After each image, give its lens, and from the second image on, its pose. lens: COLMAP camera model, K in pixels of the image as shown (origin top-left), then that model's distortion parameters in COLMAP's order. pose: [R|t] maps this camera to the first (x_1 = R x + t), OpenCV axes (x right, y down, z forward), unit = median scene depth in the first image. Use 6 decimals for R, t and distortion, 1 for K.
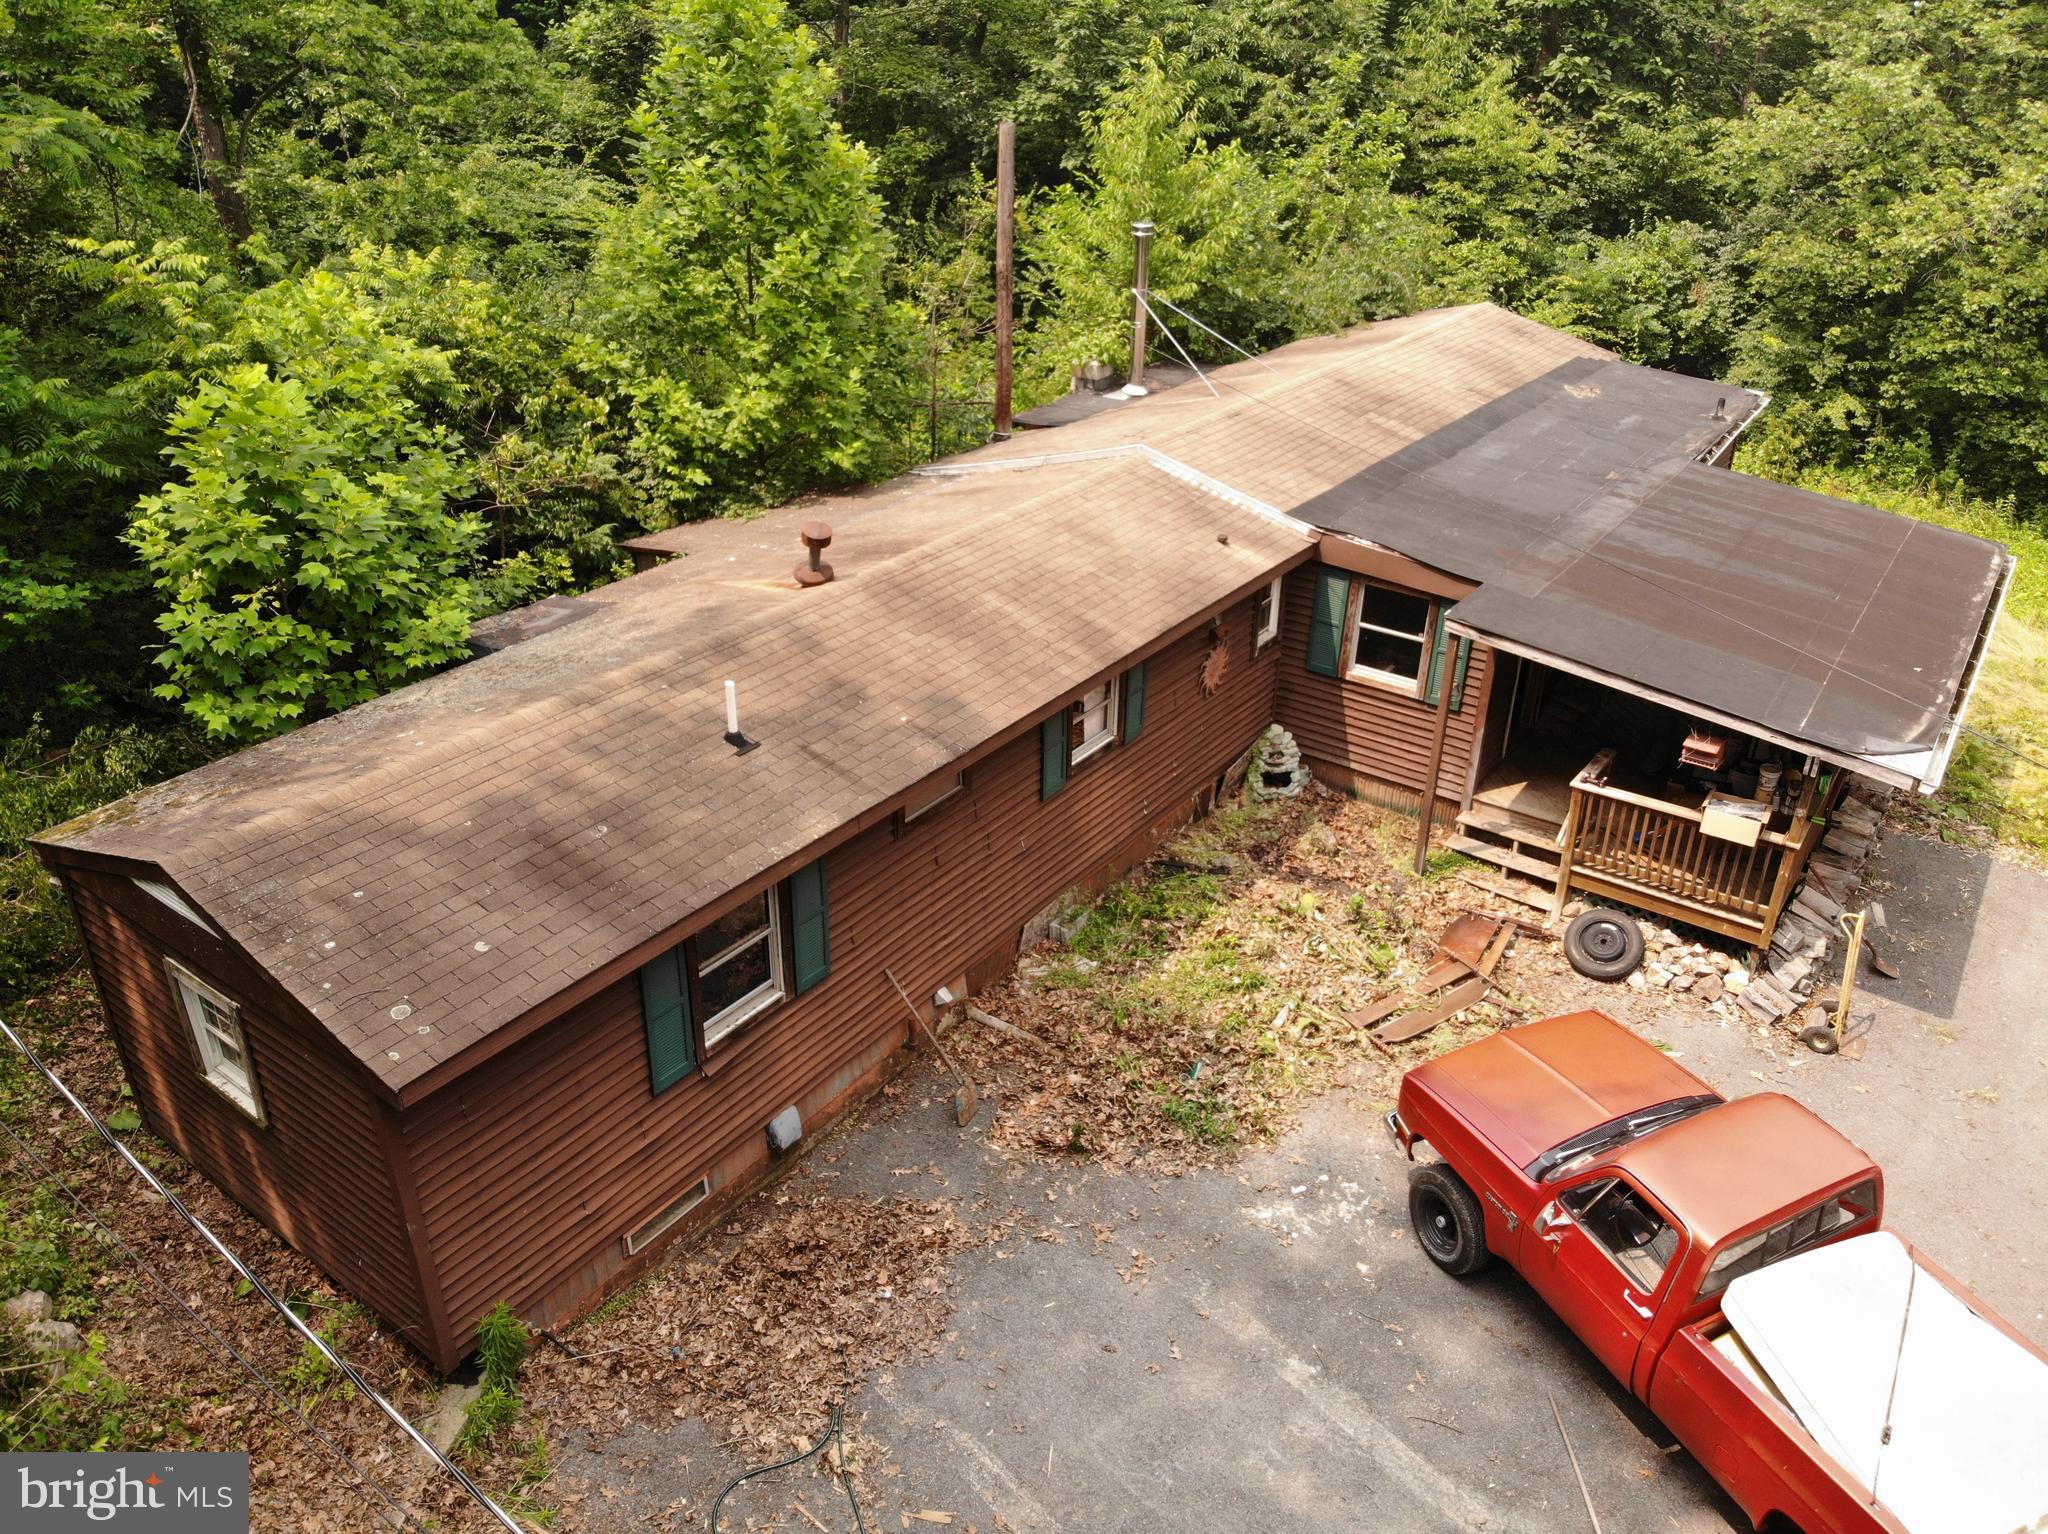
lens RADIAL K [[1529.8, 0, 1021.0], [0, 1529.8, 701.6], [0, 0, 1]] dist [0.050679, -0.181489]
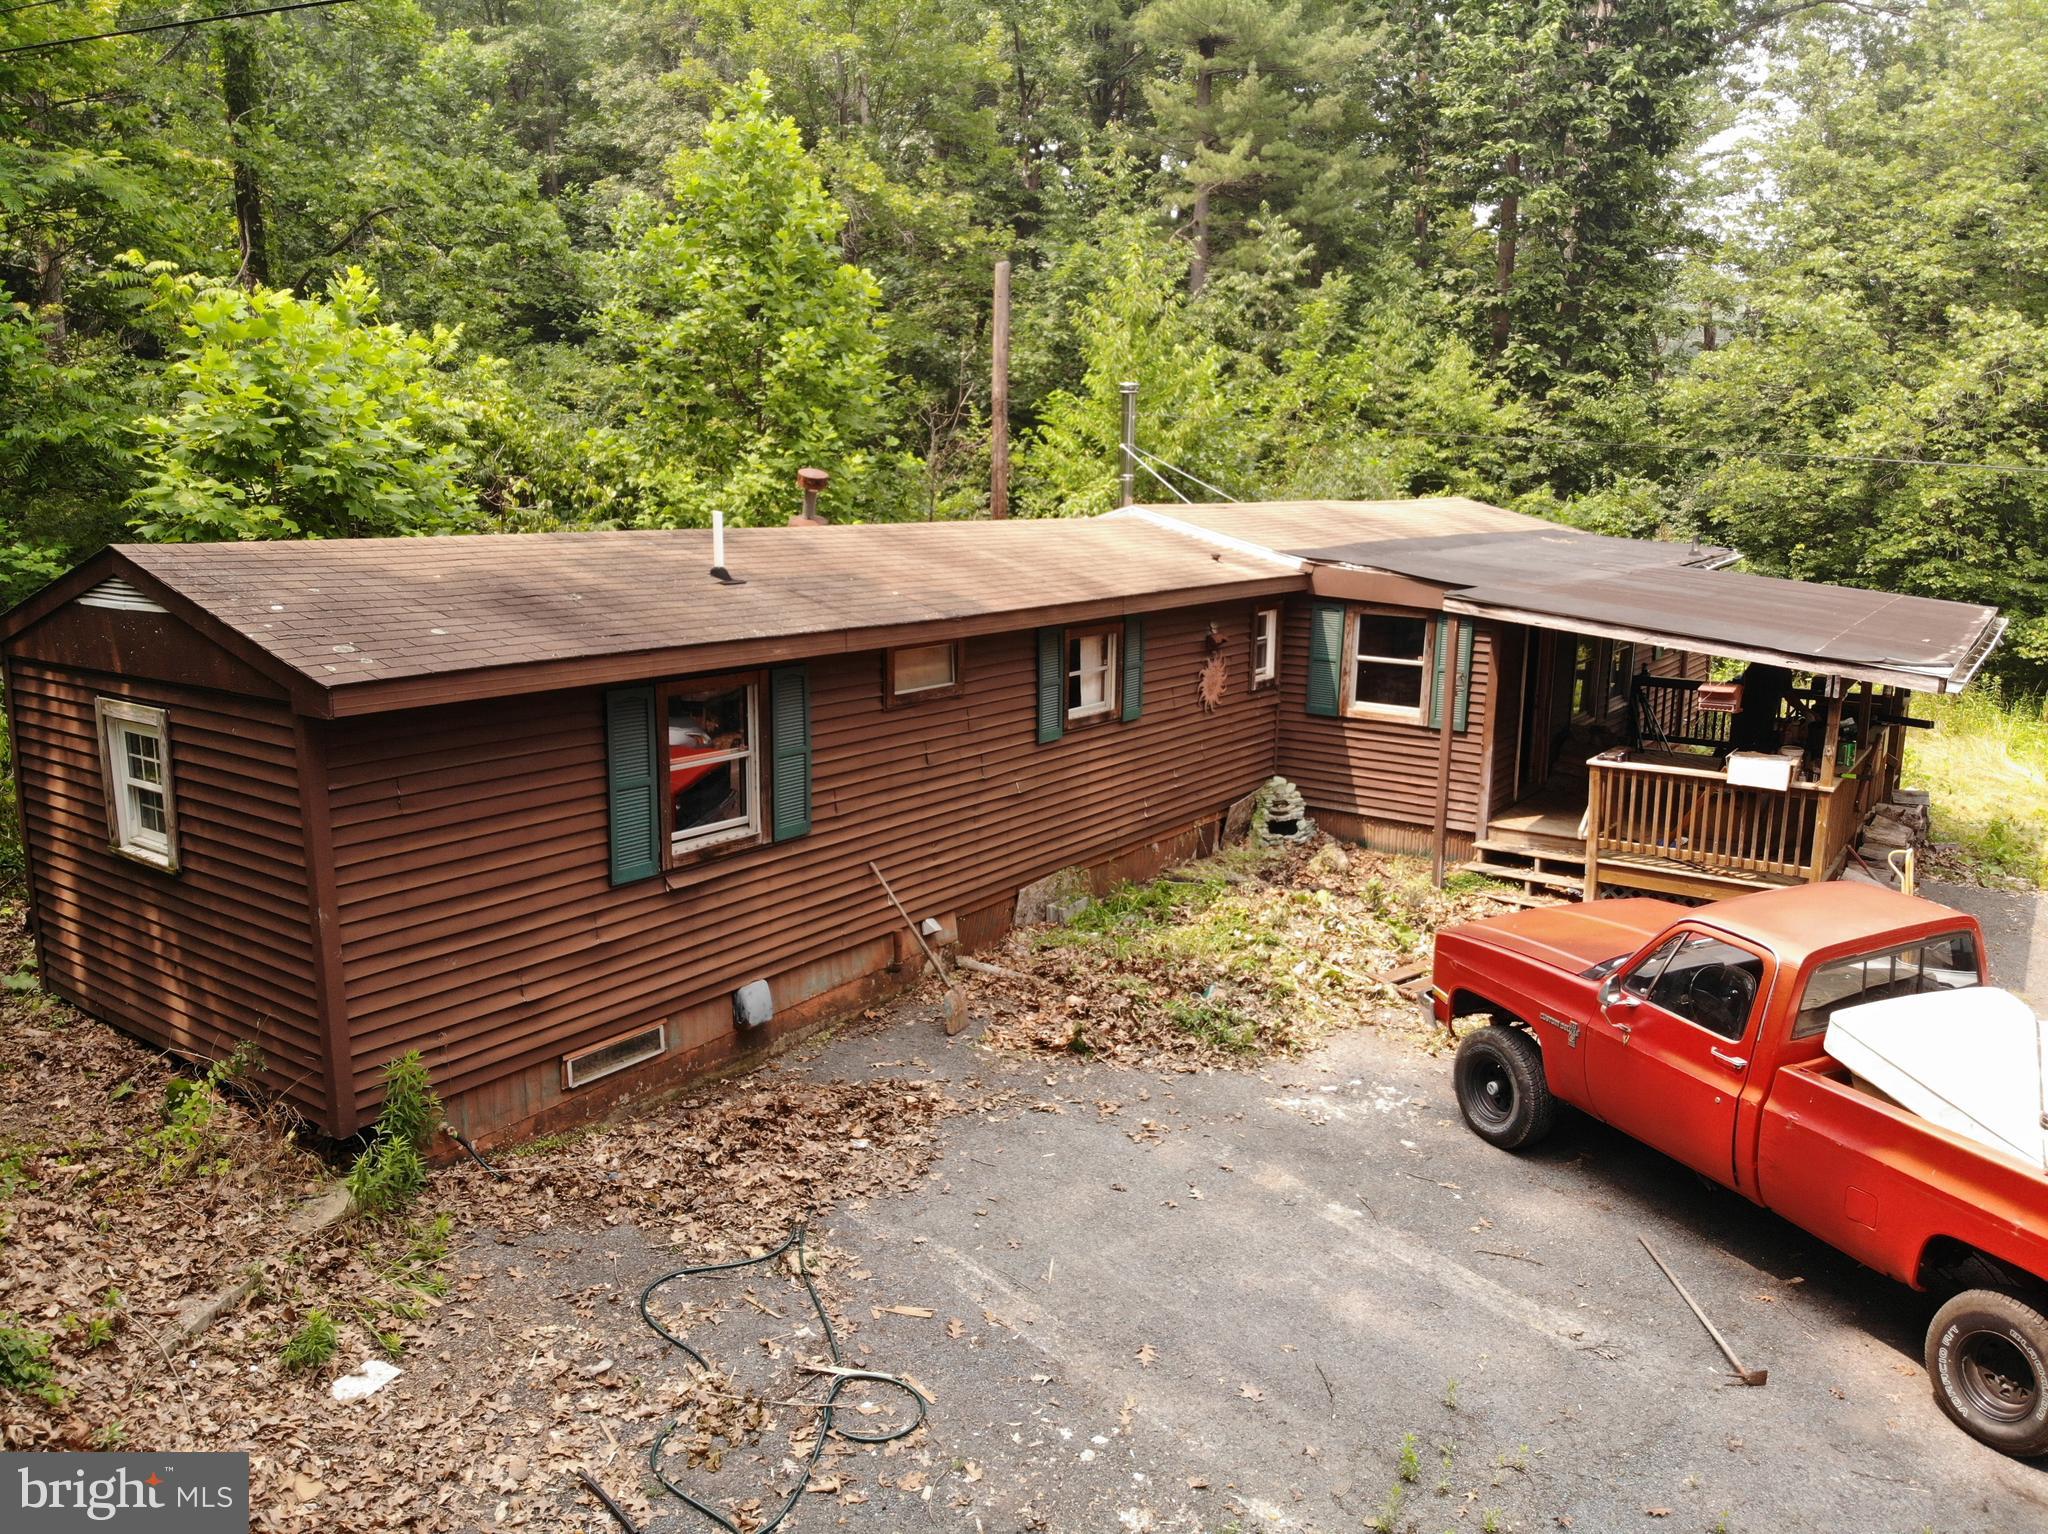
lens RADIAL K [[1517.5, 0, 1021.2], [0, 1517.5, 711.0], [0, 0, 1]] dist [0.068121, -0.210076]
pose [[0.999994, -0.001704, 0.003041, 0.000552], [0.002514, 0.956906, -0.290387, 0.328293], [-0.002415, 0.290393, 0.956904, 0.083930]]
